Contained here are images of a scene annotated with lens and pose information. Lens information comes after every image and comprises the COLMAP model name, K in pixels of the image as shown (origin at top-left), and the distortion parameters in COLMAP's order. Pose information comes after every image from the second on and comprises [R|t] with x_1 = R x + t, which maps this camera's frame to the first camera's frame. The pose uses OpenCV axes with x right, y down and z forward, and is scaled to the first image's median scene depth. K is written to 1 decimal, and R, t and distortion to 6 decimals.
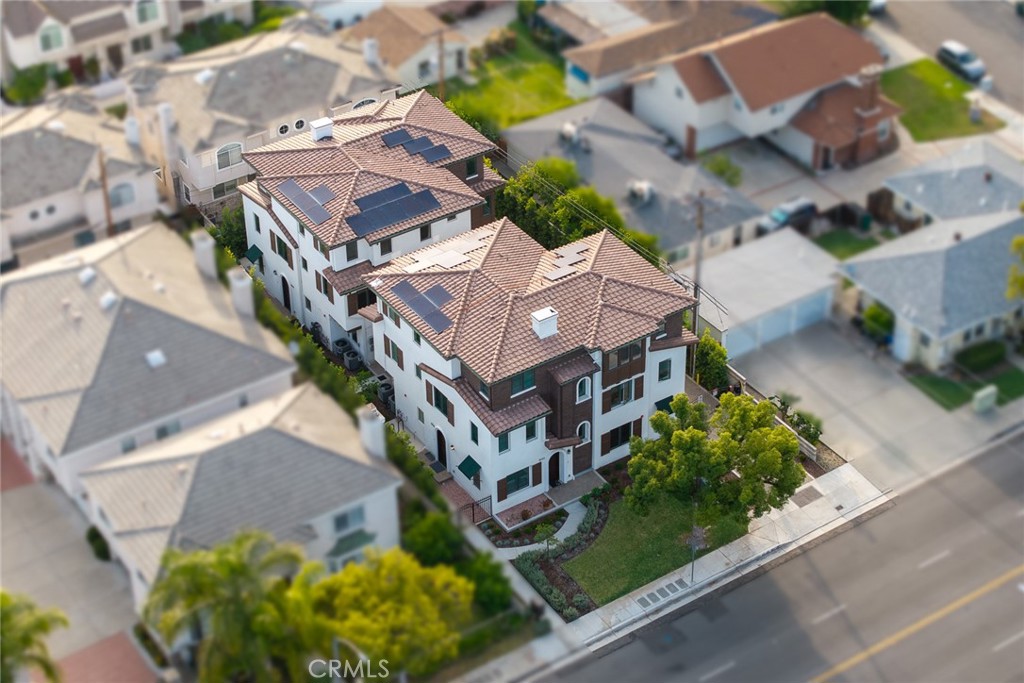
lens RADIAL K [[2129.3, 0, 508.2], [0, 2129.3, 336.5], [0, 0, 1]] dist [0.005410, 0.000000]
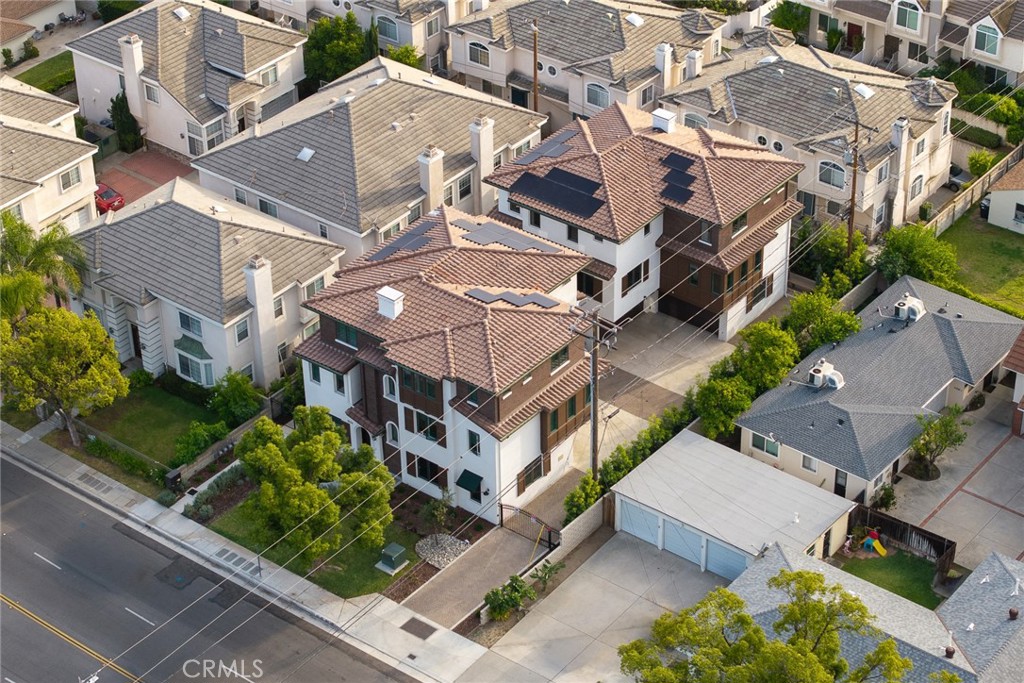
lens RADIAL K [[2129.3, 0, 508.4], [0, 2129.3, 346.5], [0, 0, 1]] dist [0.005410, 0.000000]
pose [[0.308957, 0.550993, -0.775211, 0.774759], [-0.539507, 0.772791, 0.334255, -0.335619], [0.783248, 0.314962, 0.536024, 0.495688]]
